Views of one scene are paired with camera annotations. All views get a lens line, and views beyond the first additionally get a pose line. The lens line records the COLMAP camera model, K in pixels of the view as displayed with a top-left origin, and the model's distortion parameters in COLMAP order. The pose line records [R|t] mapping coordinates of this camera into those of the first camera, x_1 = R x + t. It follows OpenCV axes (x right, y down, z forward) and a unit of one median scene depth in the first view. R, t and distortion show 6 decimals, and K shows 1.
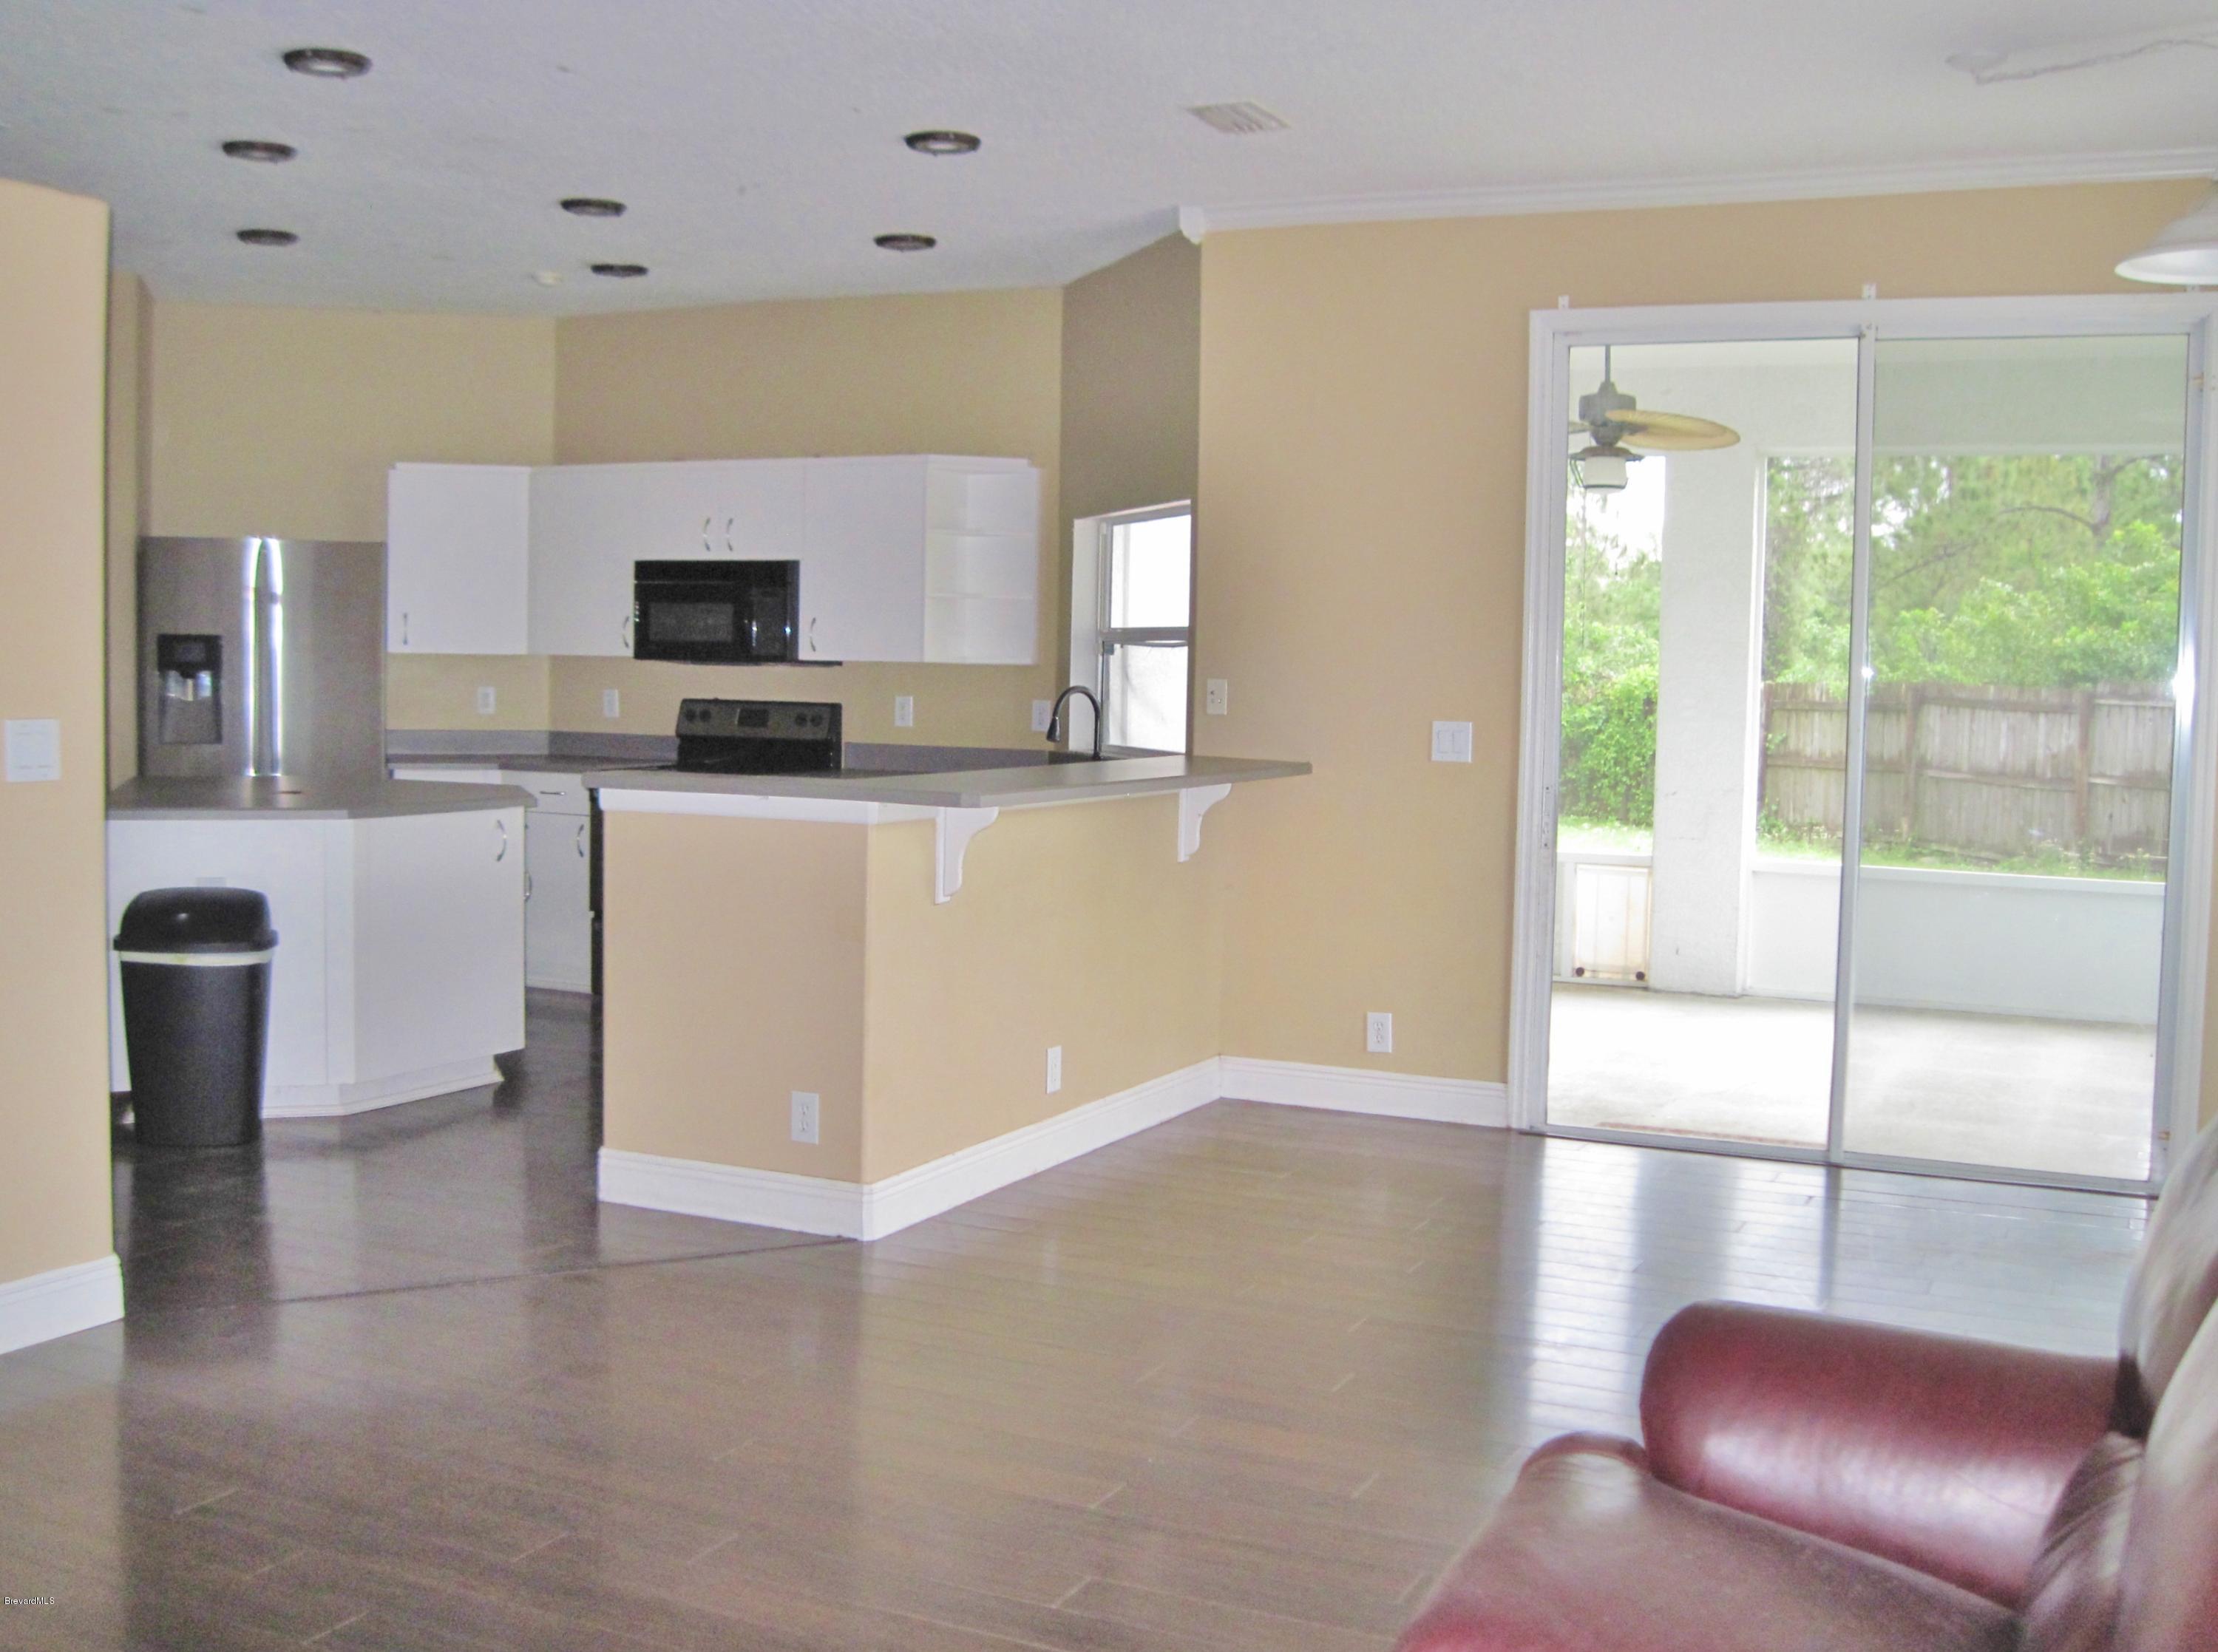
lens RADIAL K [[2265.4, 0, 1108.1], [0, 2265.4, 815.9], [0, 0, 1]] dist [-0.104085, 0.000000]
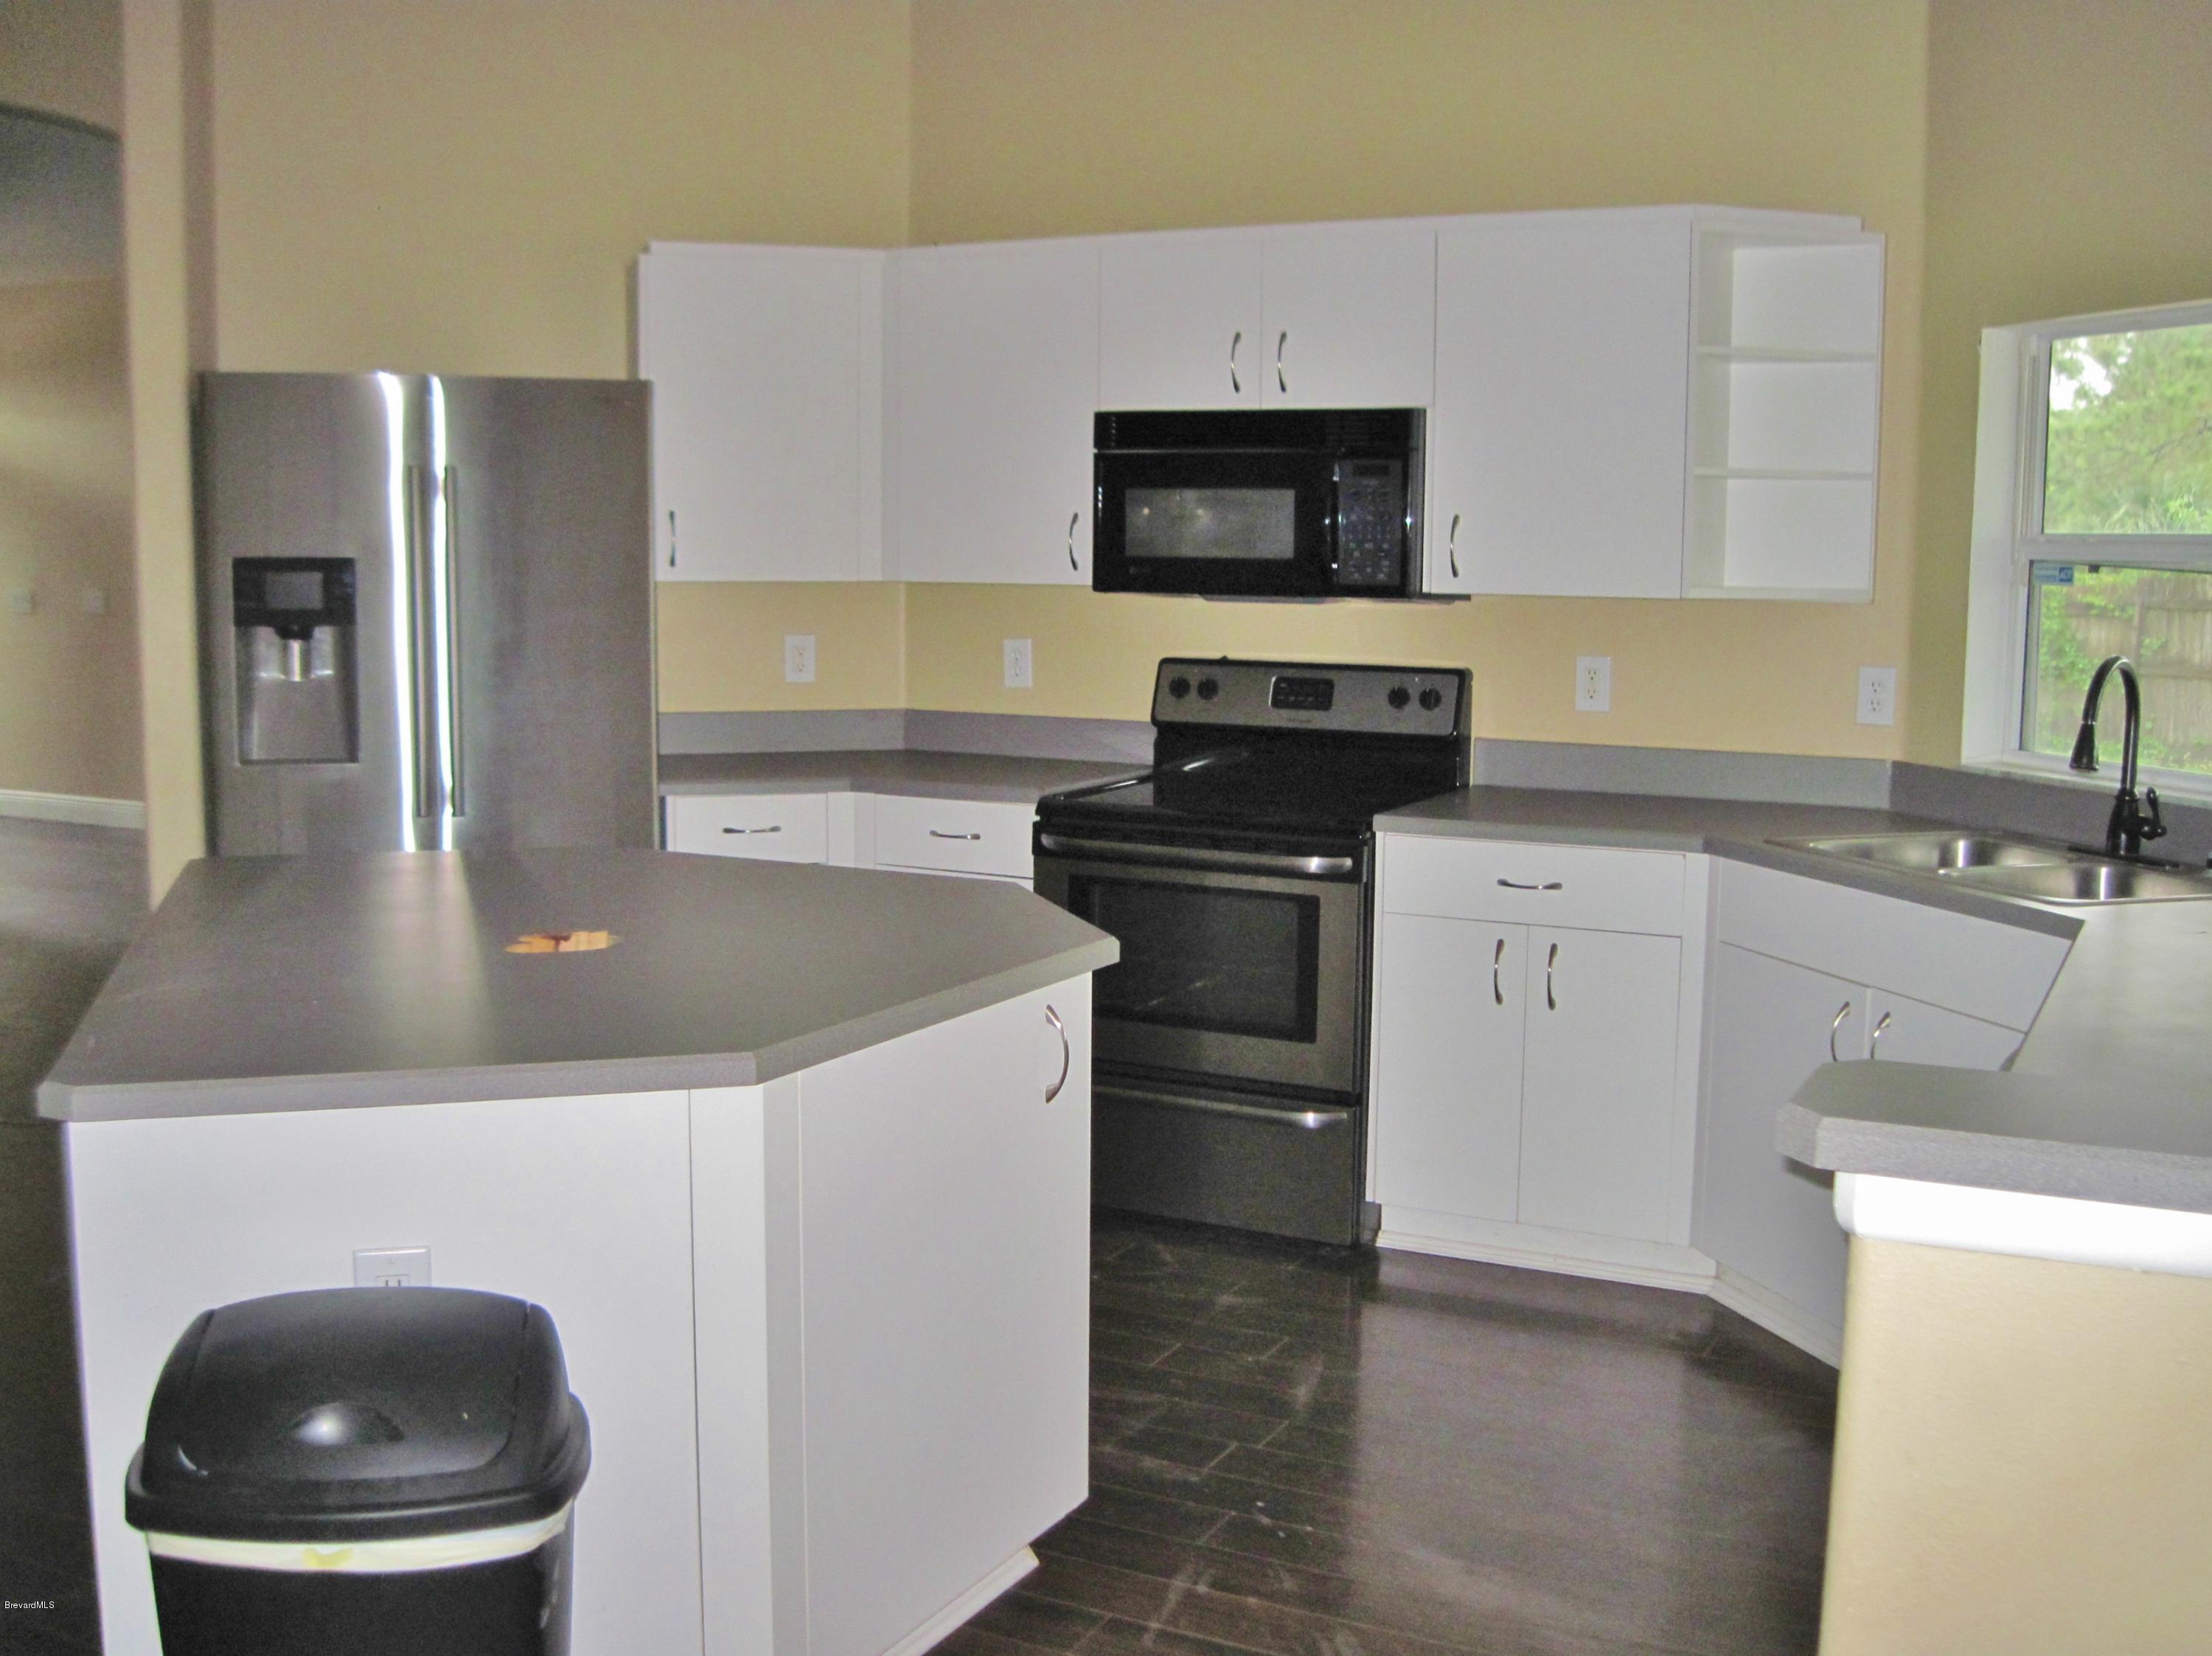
lens RADIAL K [[2259.5, 0, 1139.9], [0, 2259.5, 837.3], [0, 0, 1]] dist [-0.104085, 0.000000]
pose [[0.999648, -0.006771, -0.025662, -0.191424], [0.008306, 0.998152, 0.060188, -0.043628], [0.025207, -0.060380, 0.997857, 0.456736]]
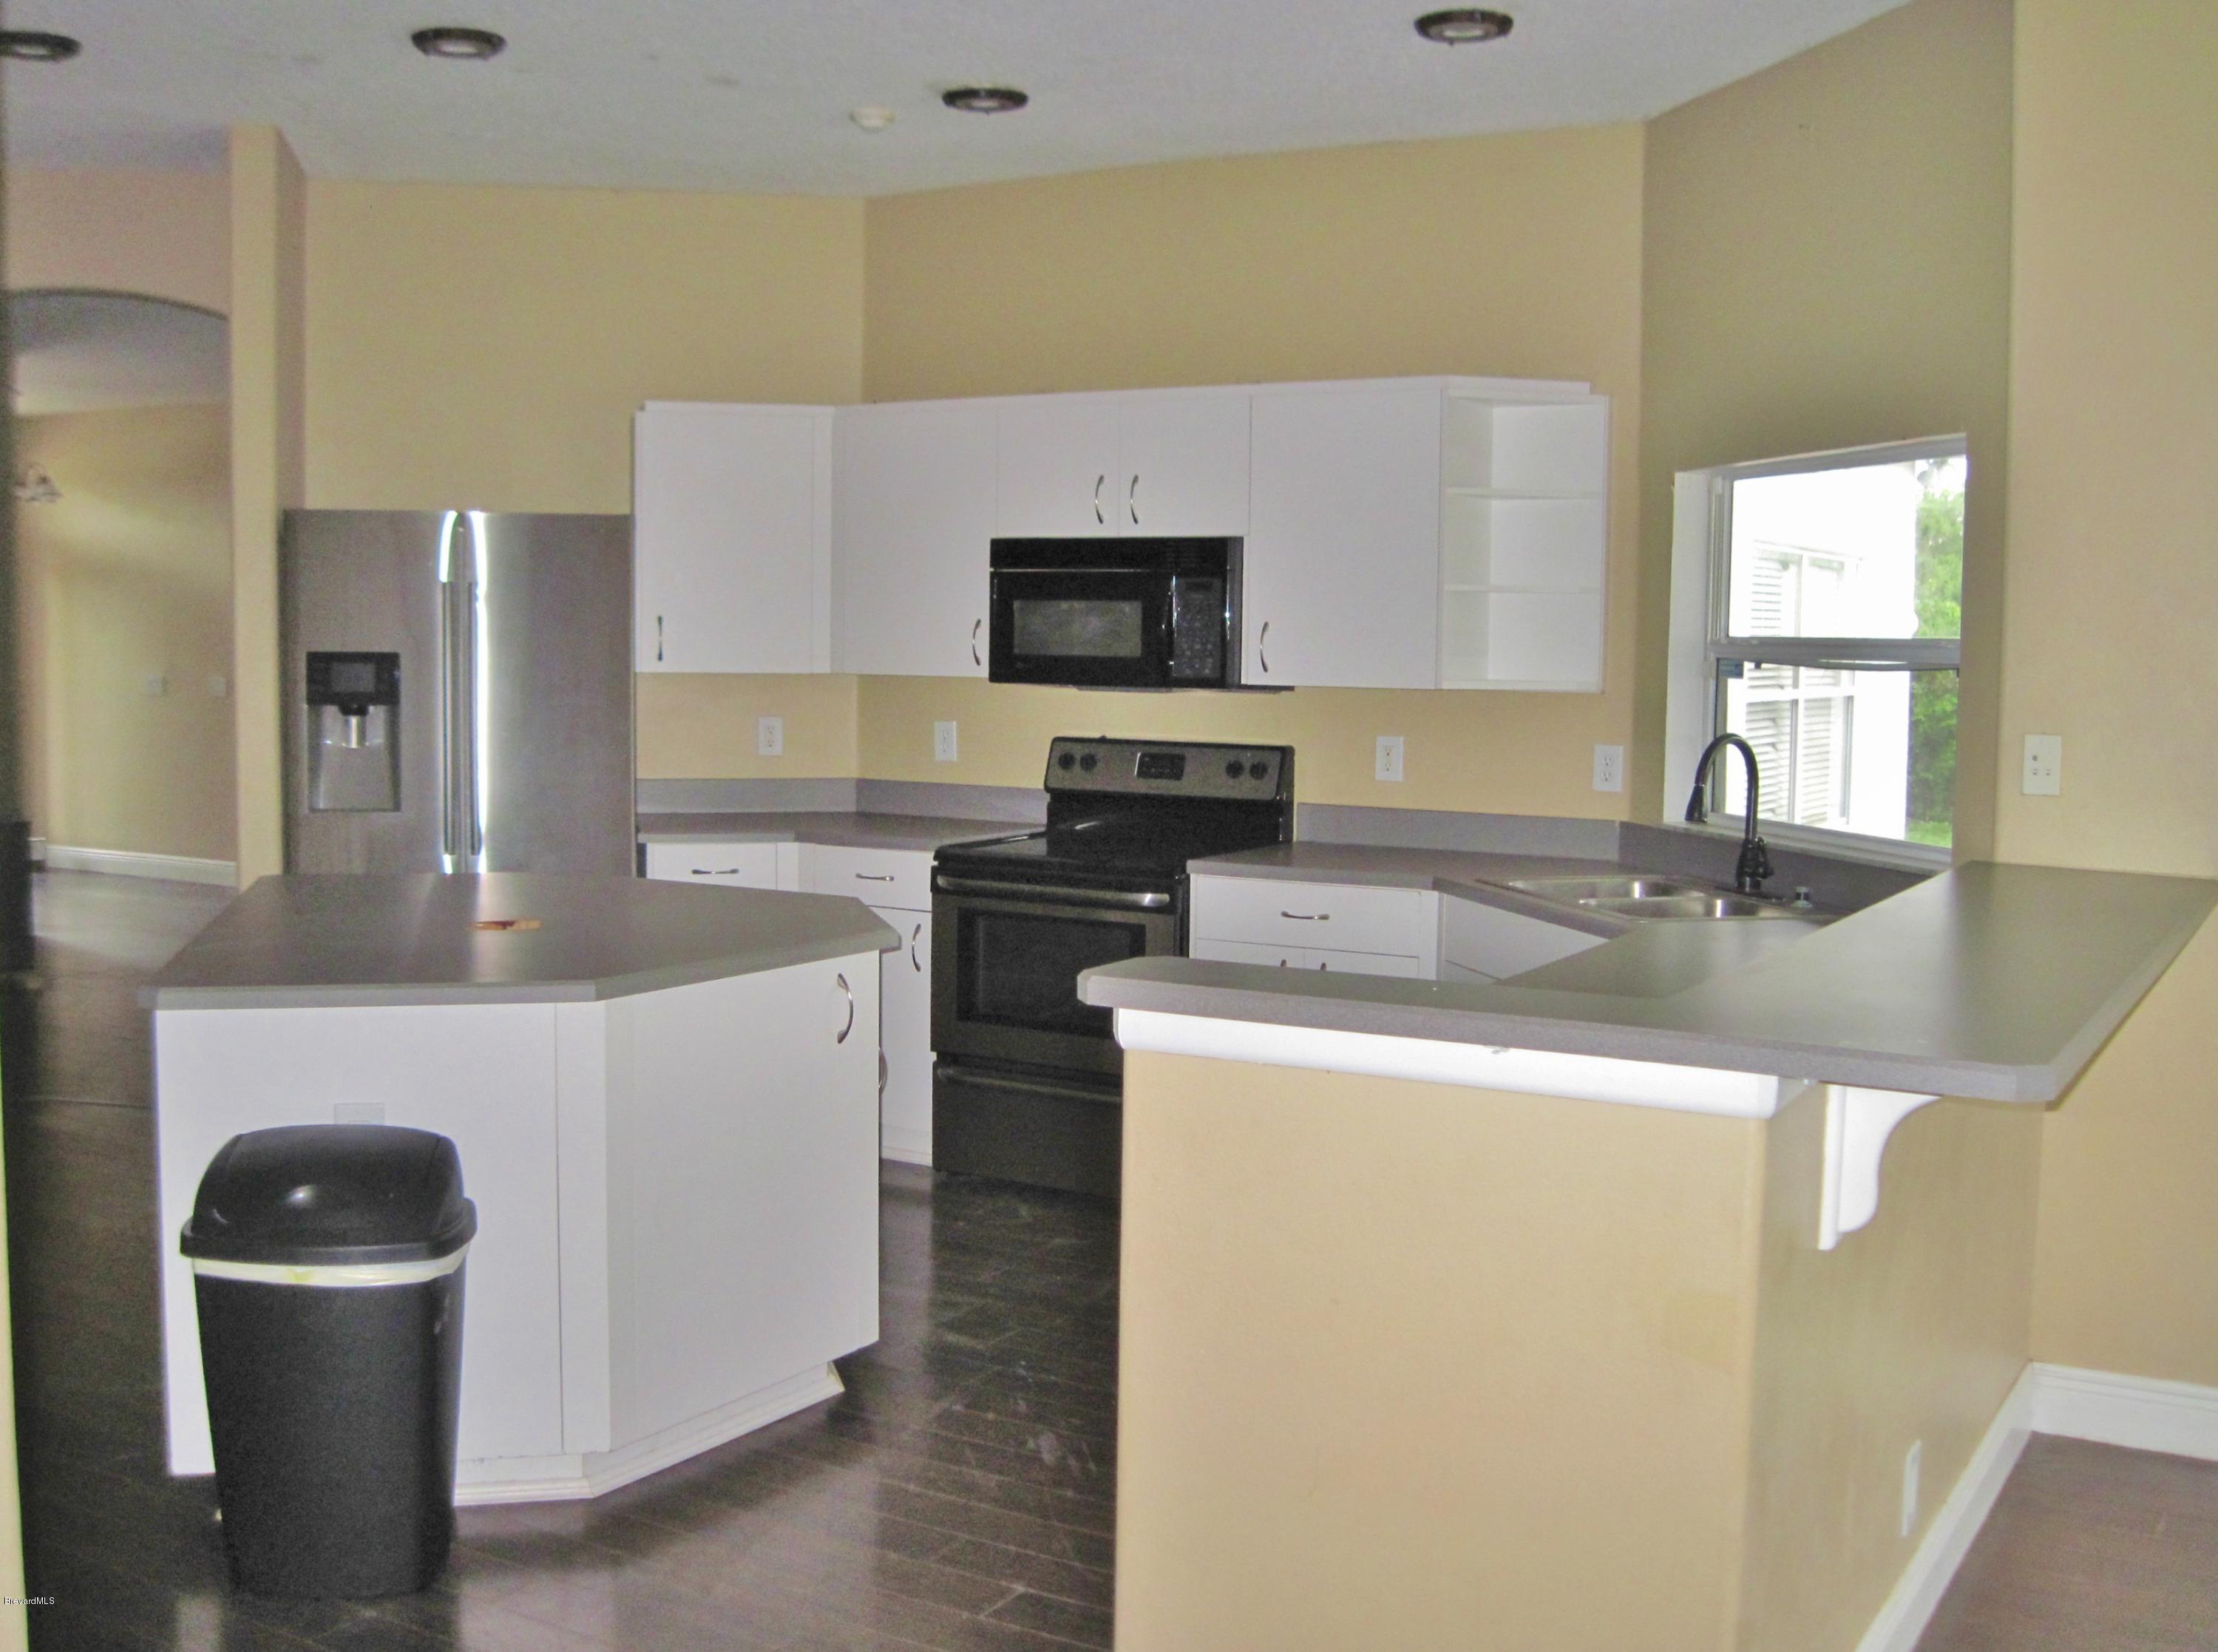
lens RADIAL K [[2265.4, 0, 1102.9], [0, 2265.4, 825.4], [0, 0, 1]] dist [-0.104085, 0.000000]
pose [[0.995677, 0.000716, -0.092879, -0.115360], [0.000573, 0.999904, 0.013853, -0.036305], [0.092880, -0.013847, 0.995581, 0.323394]]
